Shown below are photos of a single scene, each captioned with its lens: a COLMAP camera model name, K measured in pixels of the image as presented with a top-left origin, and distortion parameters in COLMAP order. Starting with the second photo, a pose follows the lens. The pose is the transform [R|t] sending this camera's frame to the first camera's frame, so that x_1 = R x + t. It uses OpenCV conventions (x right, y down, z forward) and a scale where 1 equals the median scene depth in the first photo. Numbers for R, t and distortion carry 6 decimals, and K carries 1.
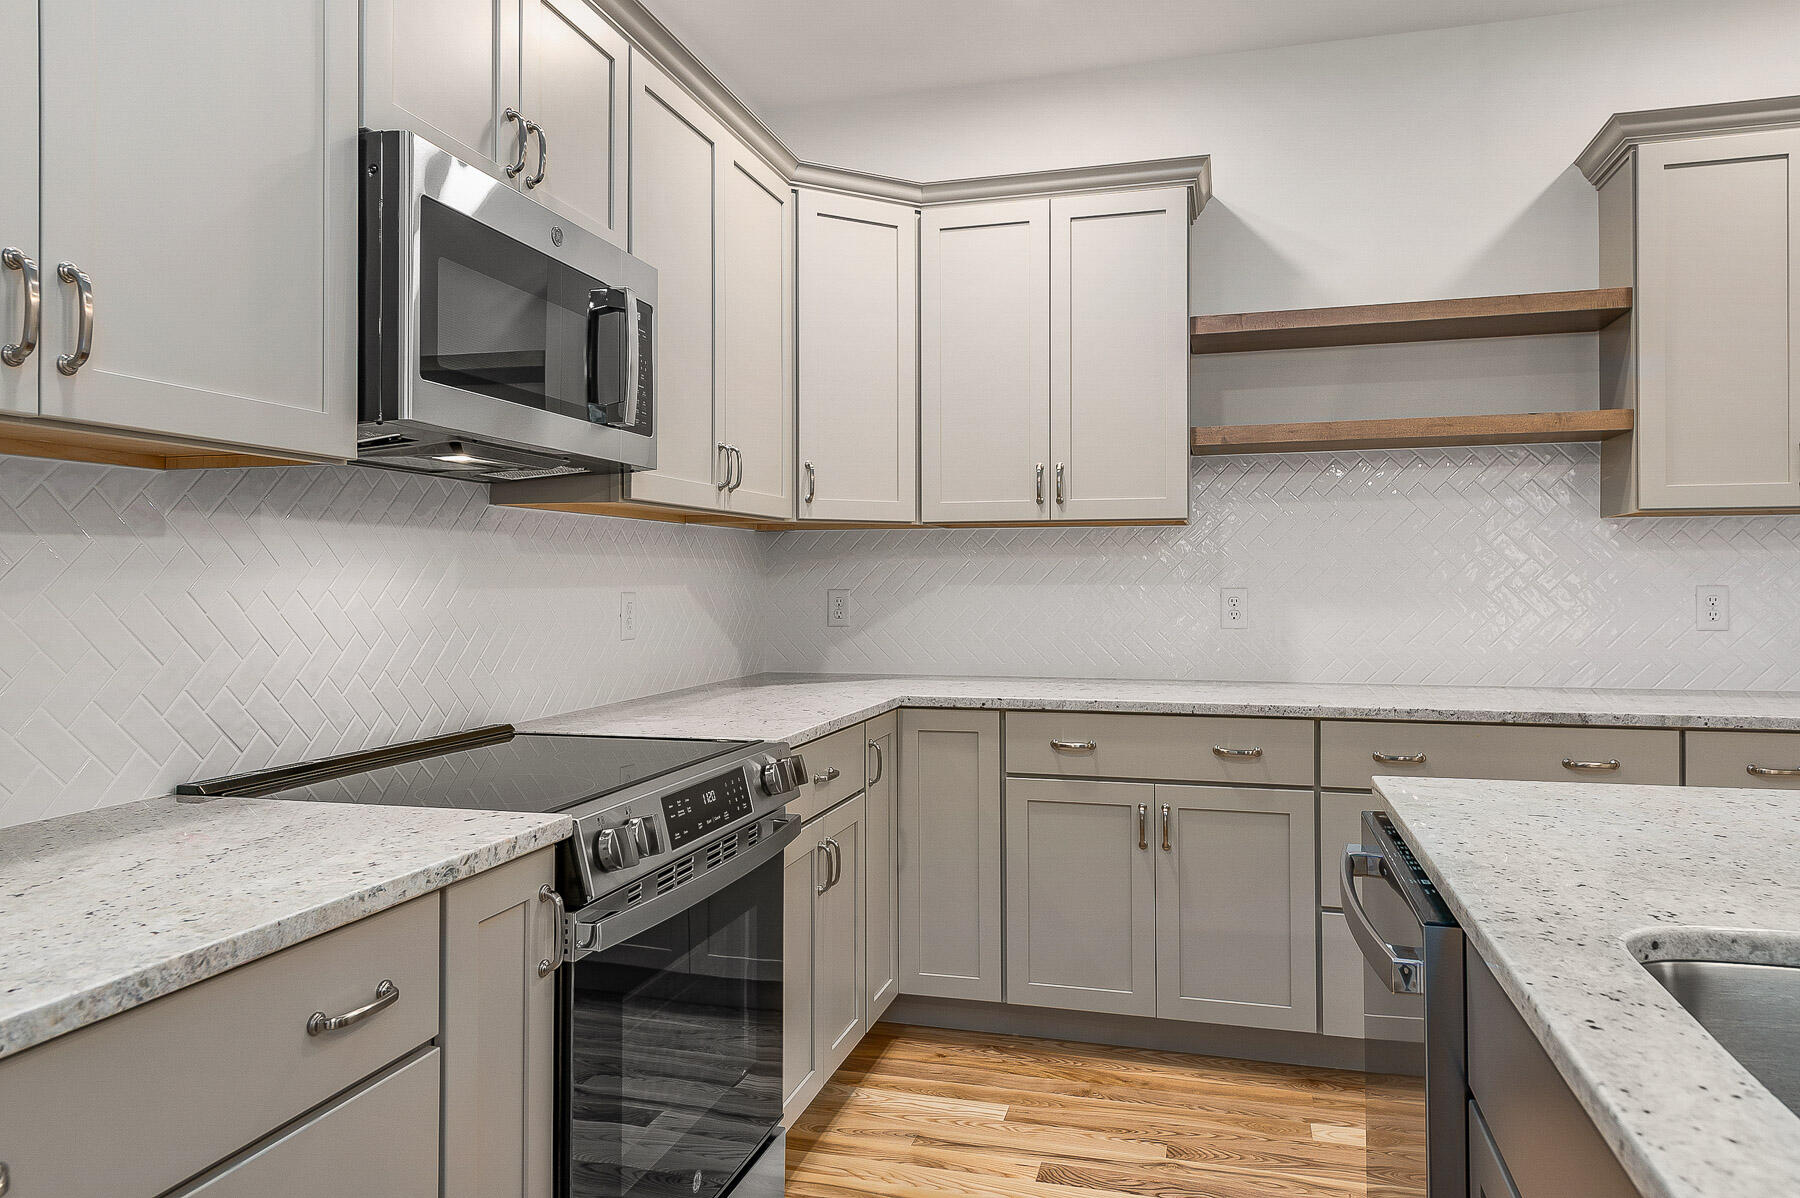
lens RADIAL K [[1184.0, 0, 897.9], [0, 1184.0, 570.5], [0, 0, 1]] dist [0.014044, -0.002468]
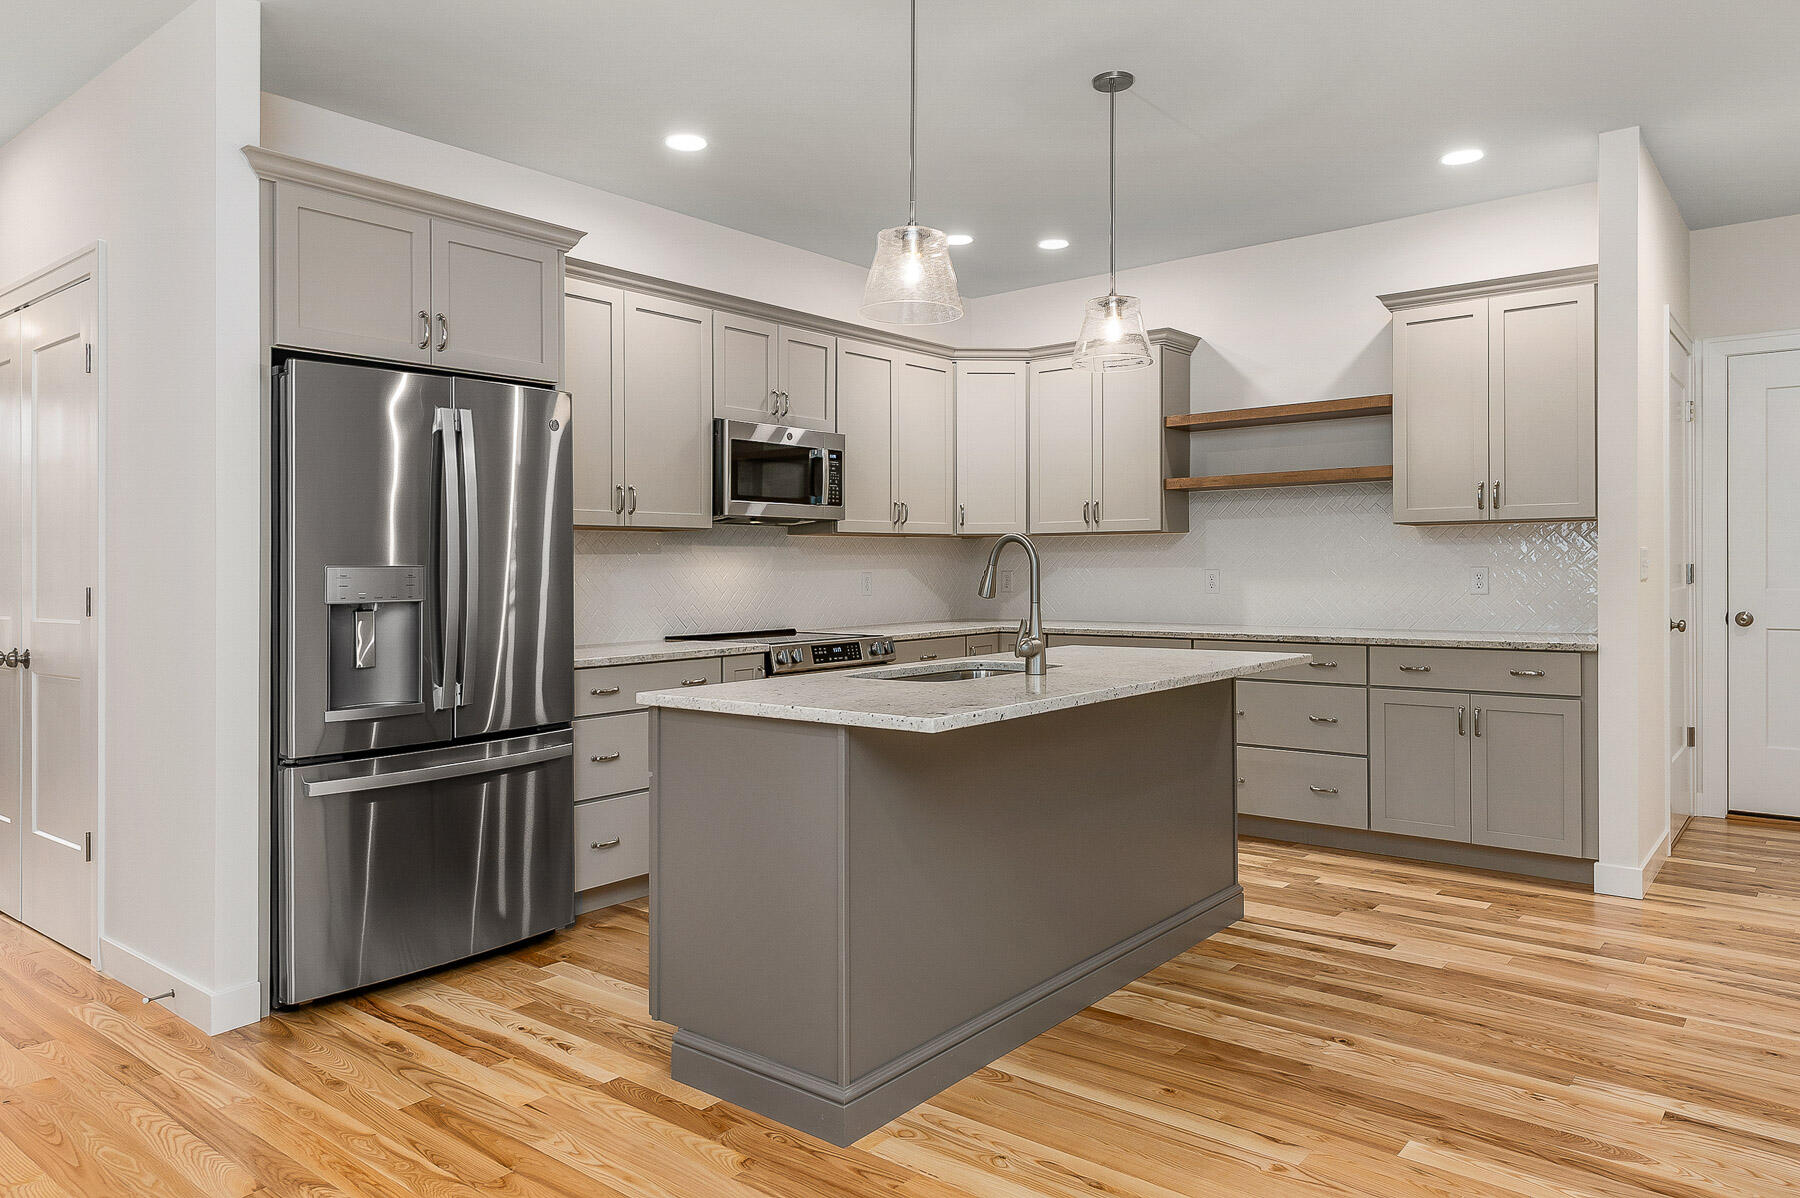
lens RADIAL K [[1184.0, 0, 897.9], [0, 1184.0, 570.5], [0, 0, 1]] dist [0.014044, -0.002468]
pose [[0.913173, -0.003301, -0.407559, 0.662660], [0.009257, 0.999877, 0.012644, -0.011048], [0.407467, -0.015319, 0.913092, -0.860502]]
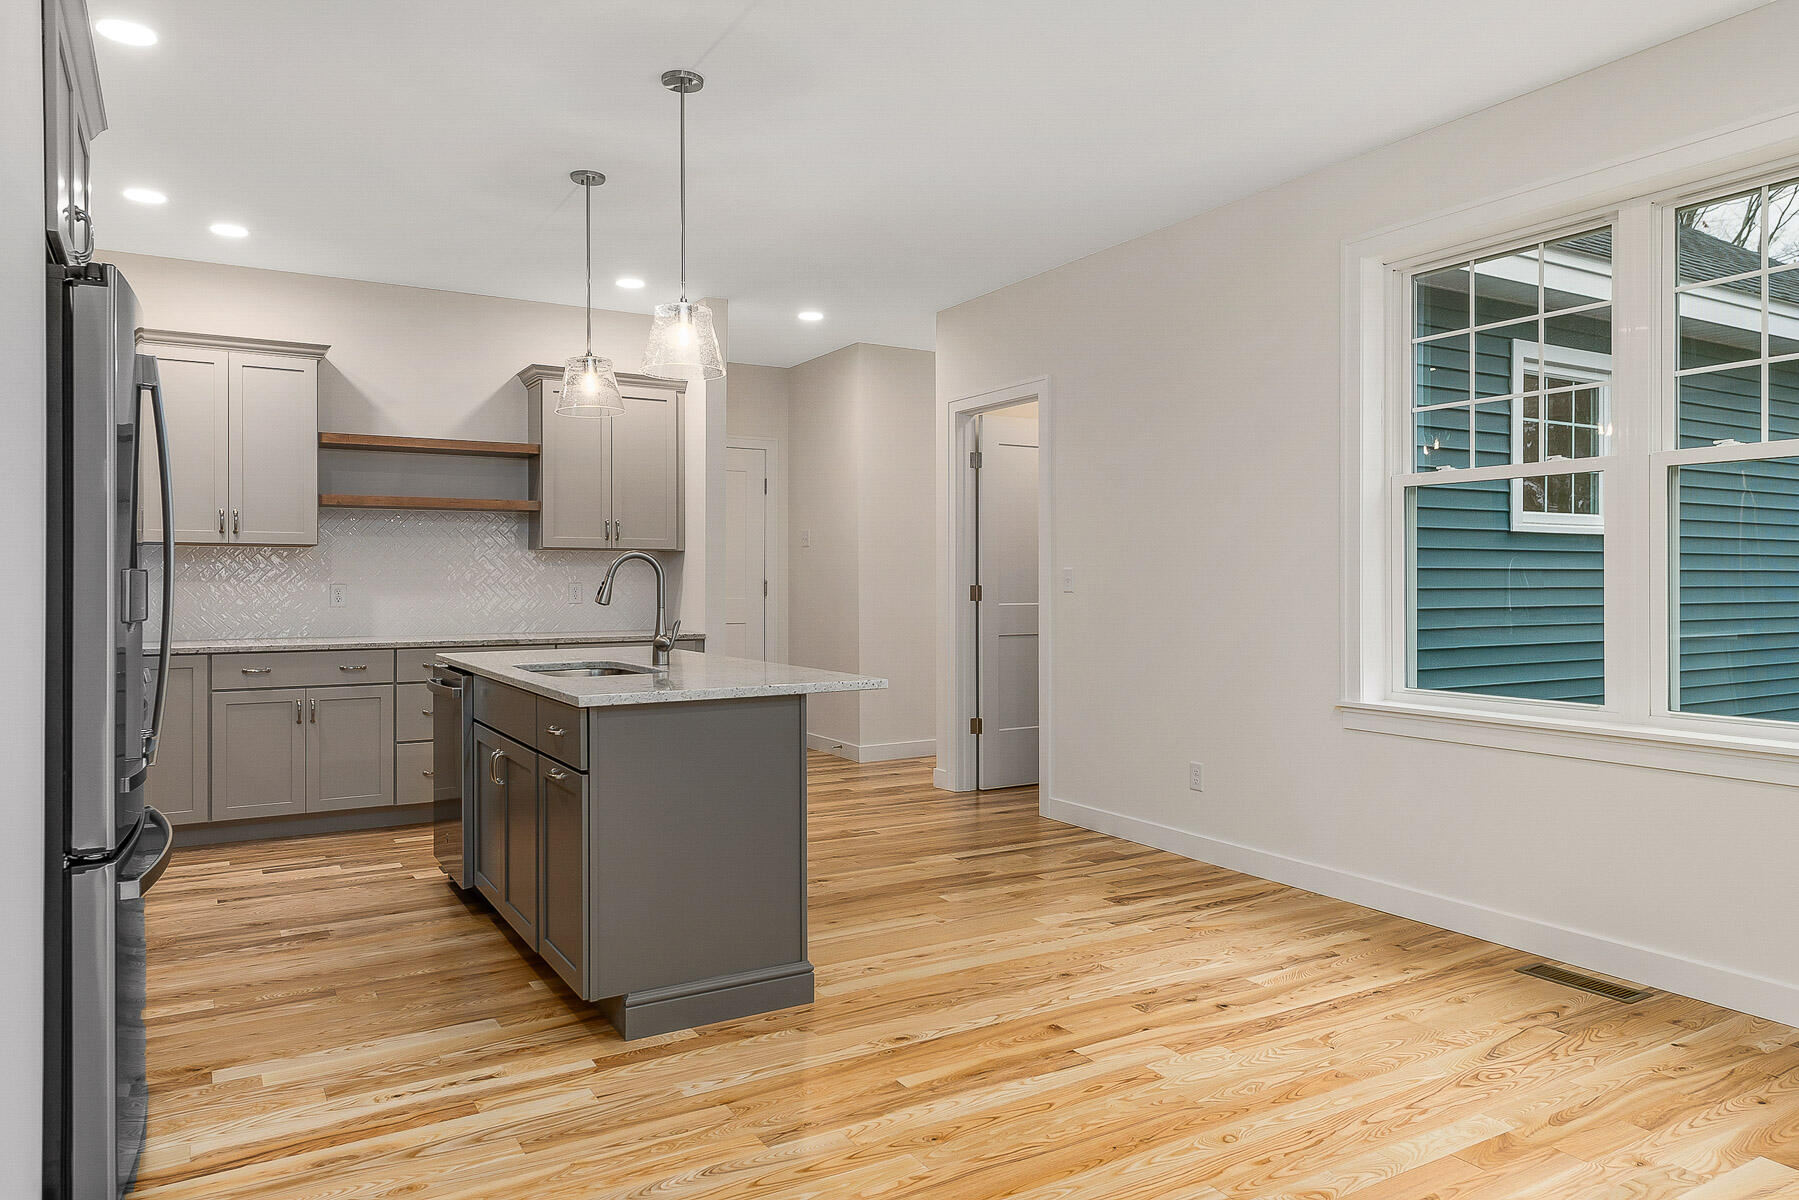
lens RADIAL K [[1191.0, 0, 903.7], [0, 1191.0, 593.3], [0, 0, 1]] dist [0.016580, -0.002193]
pose [[0.695406, -0.004457, 0.718603, -0.476291], [-0.008712, 0.999855, 0.014632, -0.005513], [-0.718564, -0.016435, 0.695267, -0.972126]]
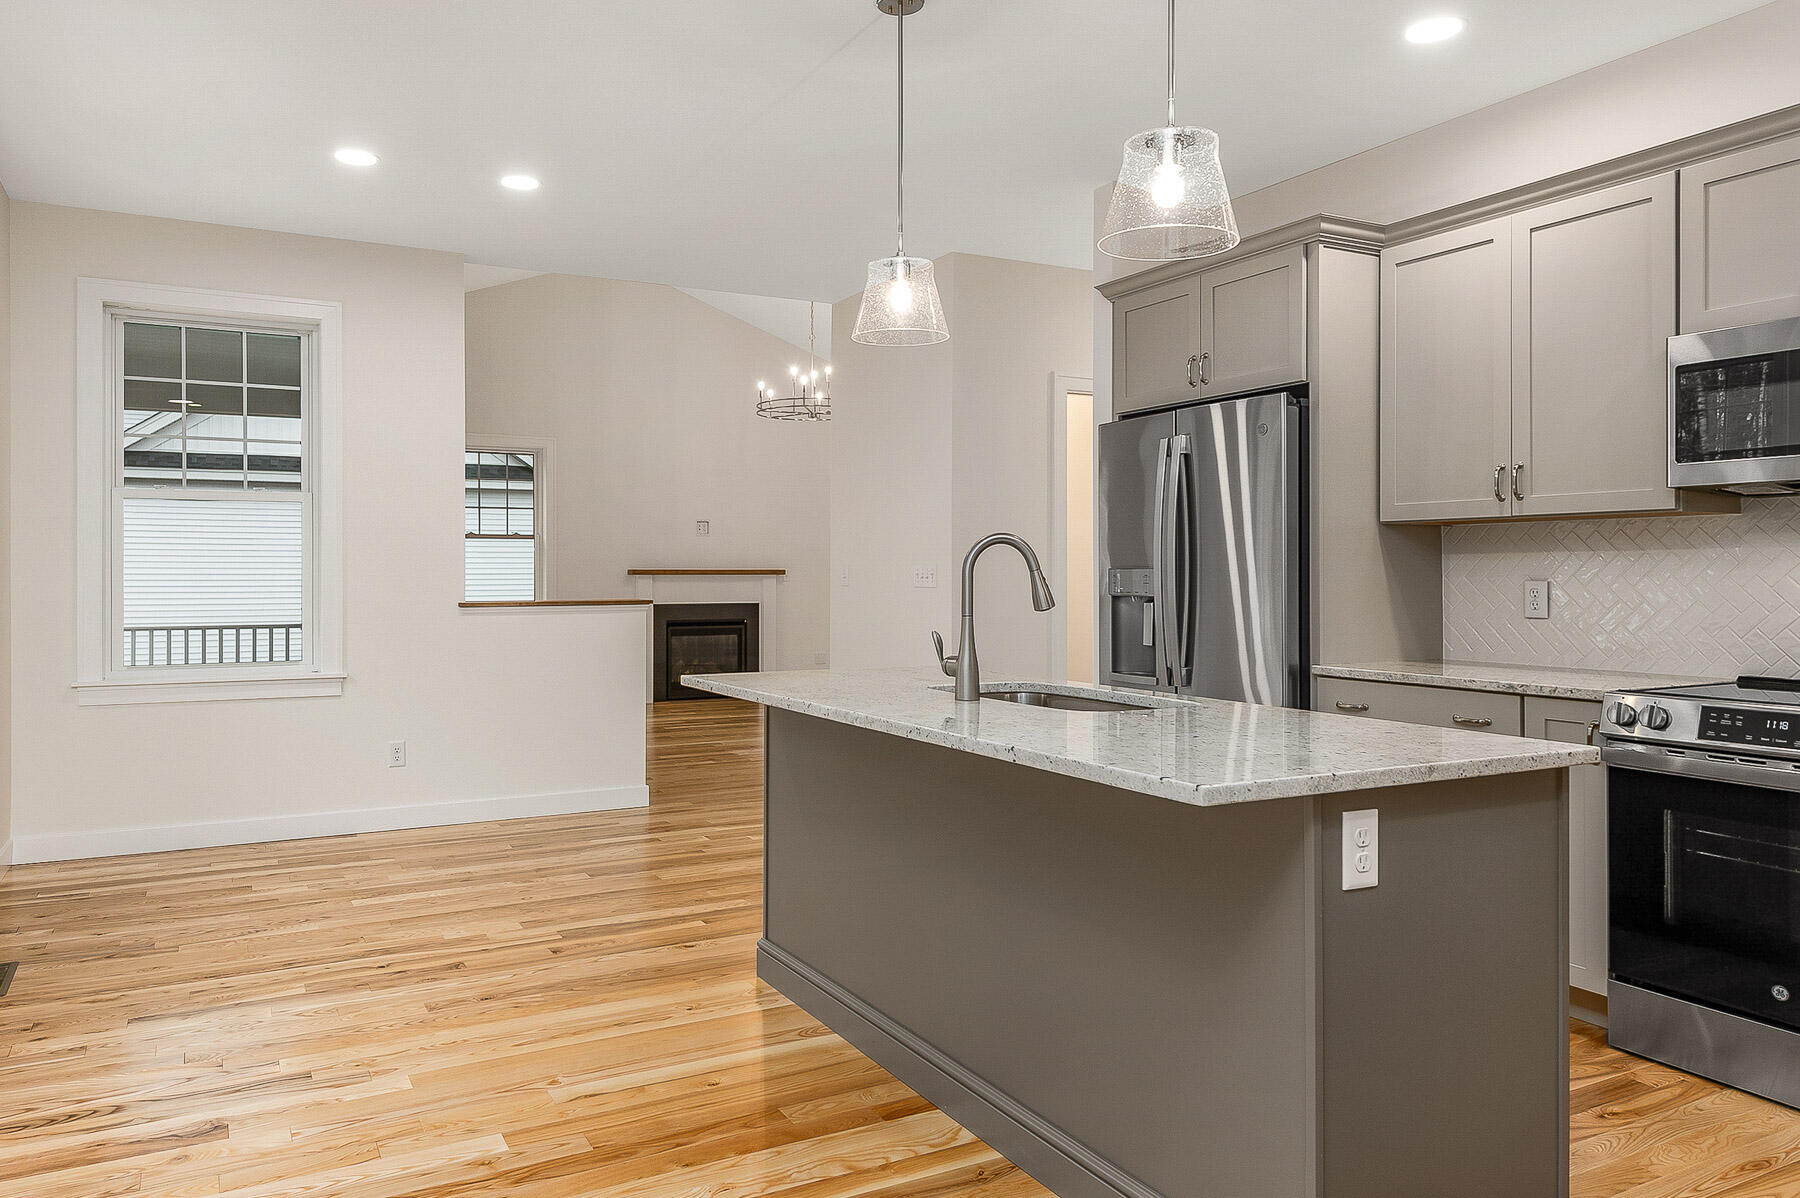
lens RADIAL K [[1208.4, 0, 819.0], [0, 1208.4, 573.7], [0, 0, 1]] dist [0.014066, -0.002148]
pose [[-0.742403, 0.004503, -0.669938, 1.059234], [0.009688, 0.999945, -0.004015, 0.003908], [0.669883, -0.009471, -0.742406, 0.836995]]
